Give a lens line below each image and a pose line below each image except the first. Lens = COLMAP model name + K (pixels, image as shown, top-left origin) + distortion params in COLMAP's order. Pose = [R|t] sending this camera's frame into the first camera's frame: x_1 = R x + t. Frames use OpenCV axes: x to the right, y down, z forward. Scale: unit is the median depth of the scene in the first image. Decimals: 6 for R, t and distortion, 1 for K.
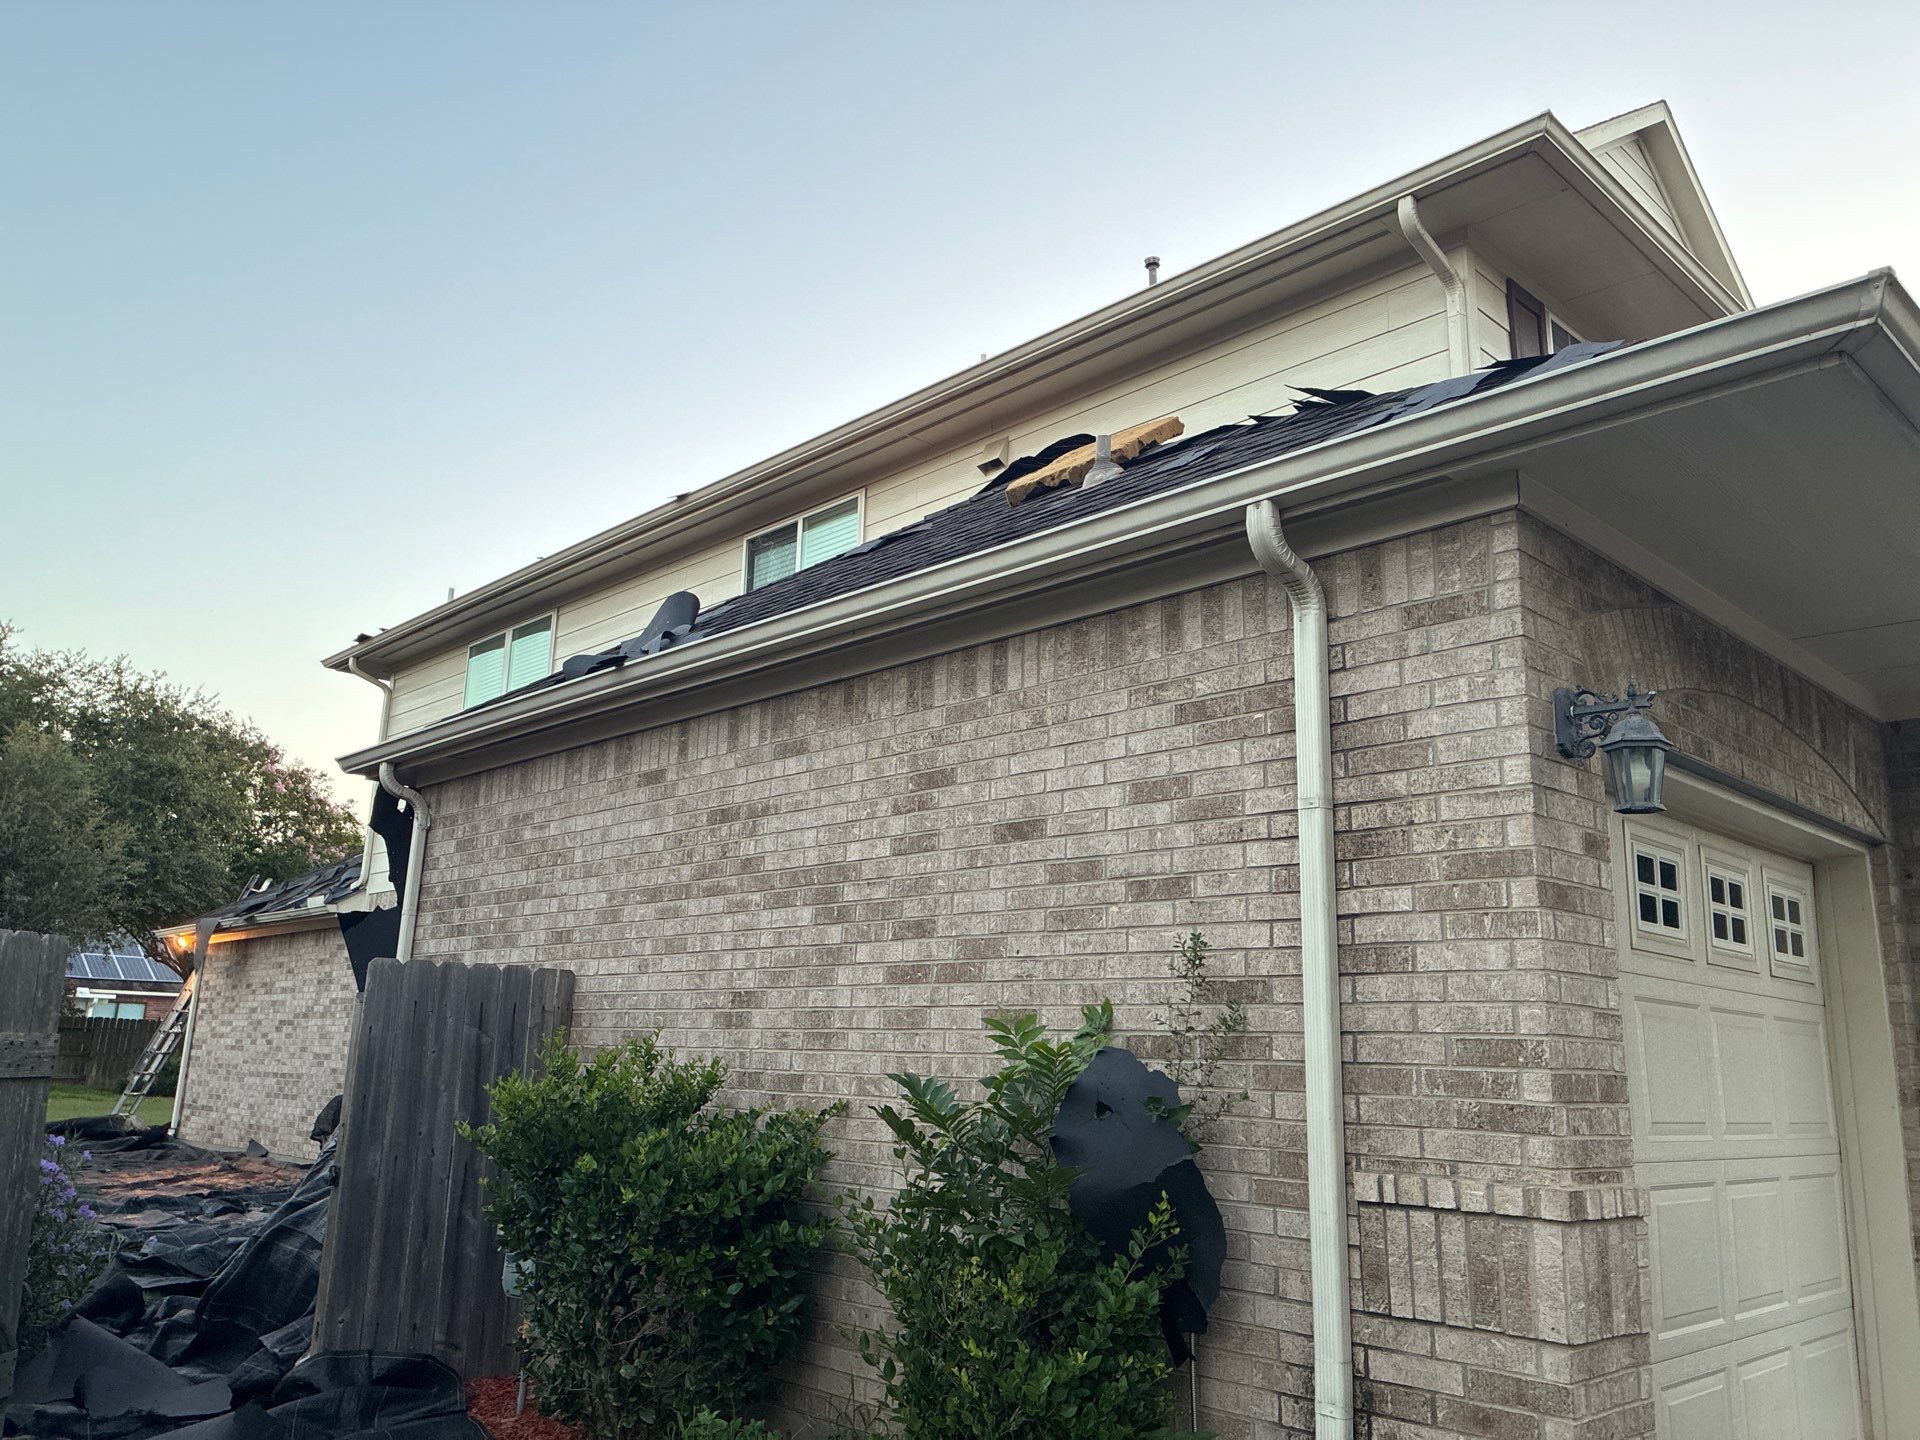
lens RADIAL K [[1454.5, 0, 960.0], [0, 1454.5, 720.0], [0, 0, 1]] dist [0.076445, -0.101757]
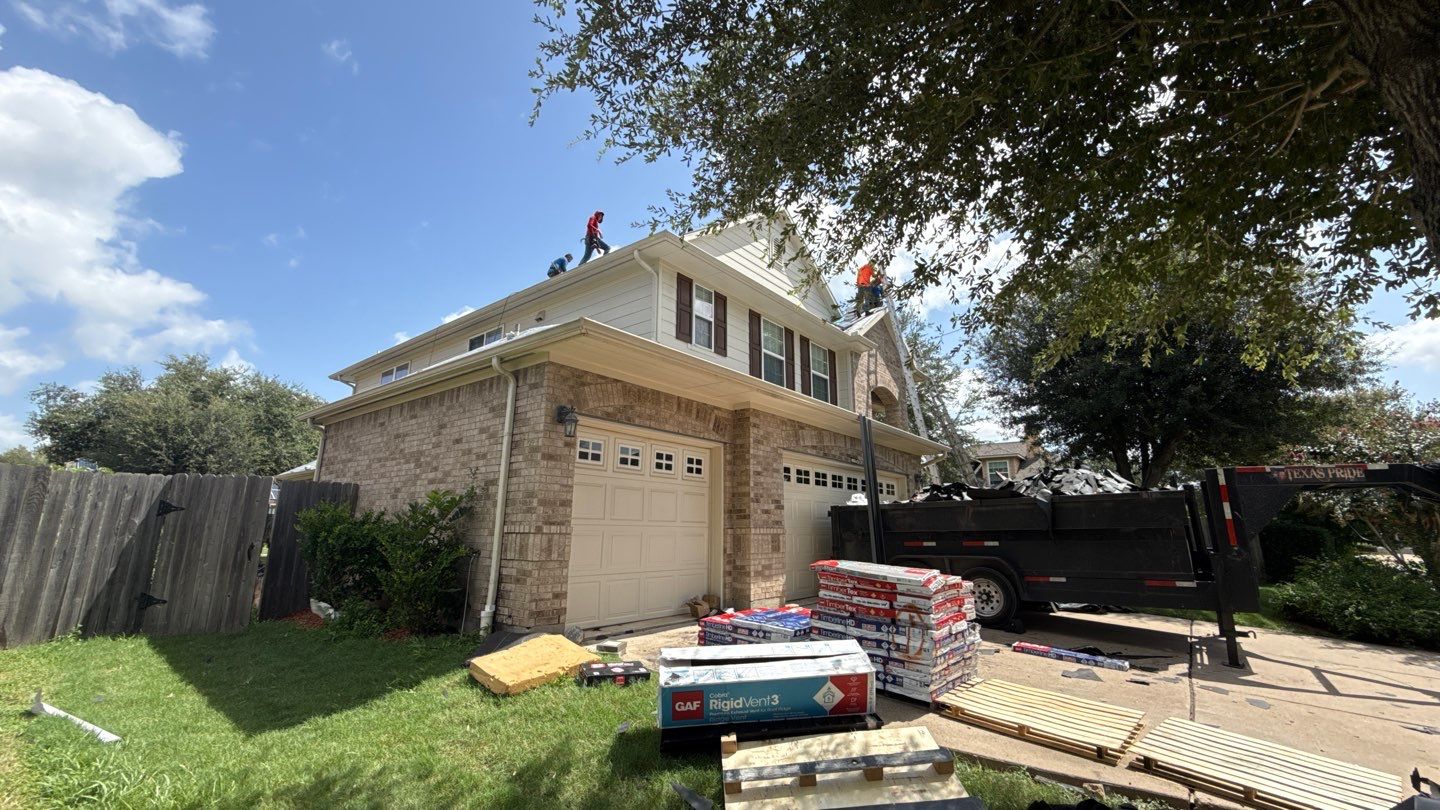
lens RADIAL K [[572.7, 0, 720.0], [0, 572.7, 405.0], [0, 0, 1]] dist [-0.000913, 0.000527]
pose [[0.991061, 0.006059, 0.133271, 0.447159], [-0.008477, 0.999809, 0.017586, -0.039519], [-0.133139, -0.018558, 0.990924, -0.440922]]
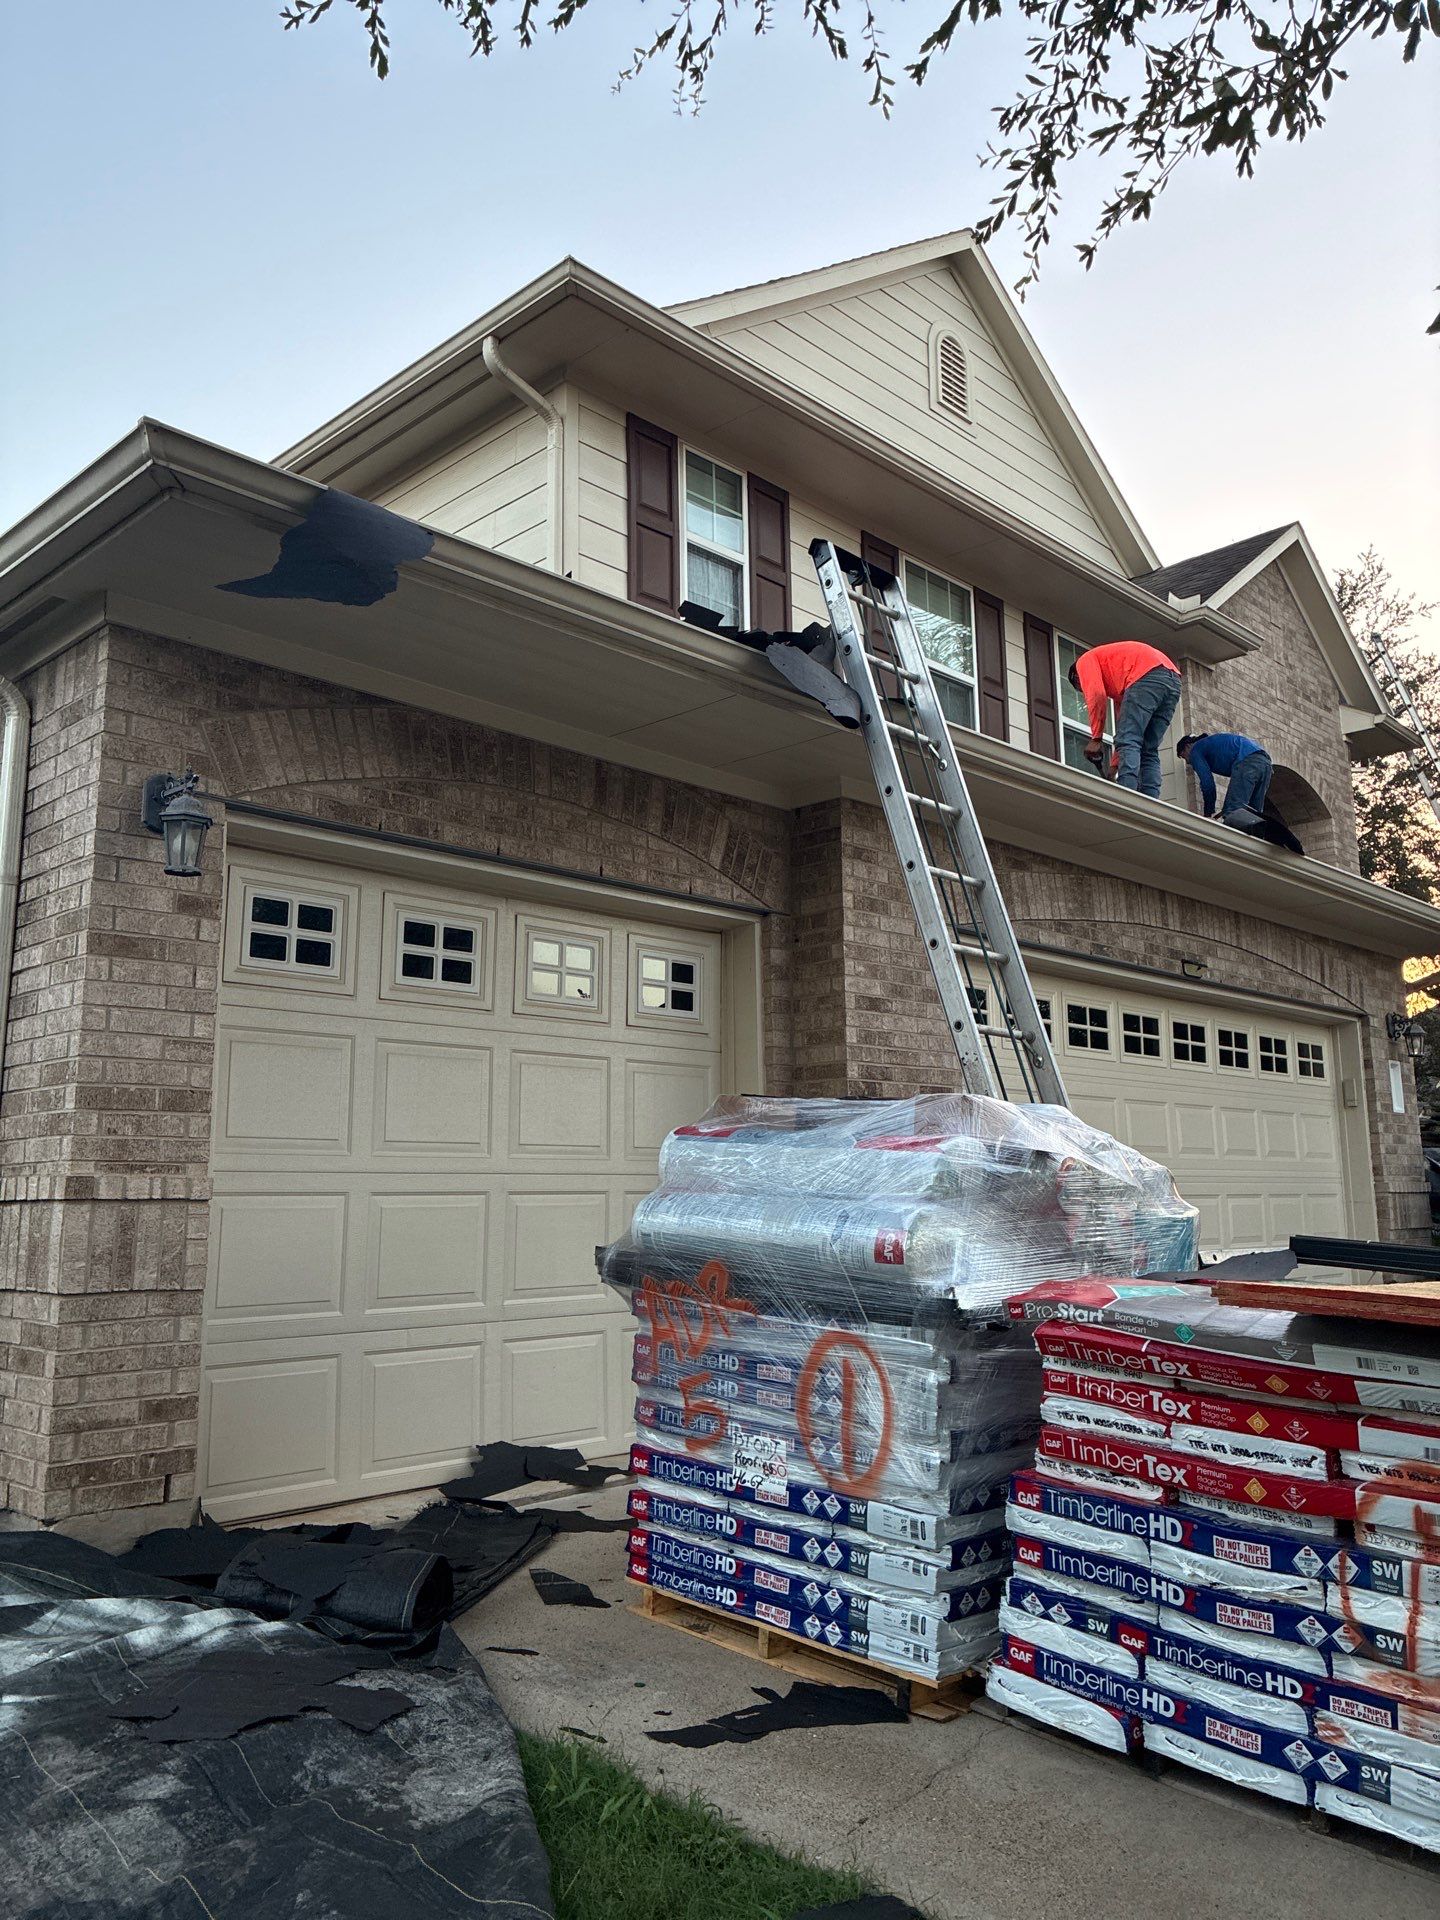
lens RADIAL K [[1454.5, 0, 707.0], [0, 1454.5, 959.2], [0, 0, 1]] dist [0.076445, -0.101757]
pose [[0.998808, -0.033836, 0.035178, 0.570793], [0.031322, 0.997076, 0.069702, 0.041188], [-0.037434, -0.068517, 0.996947, -0.158141]]
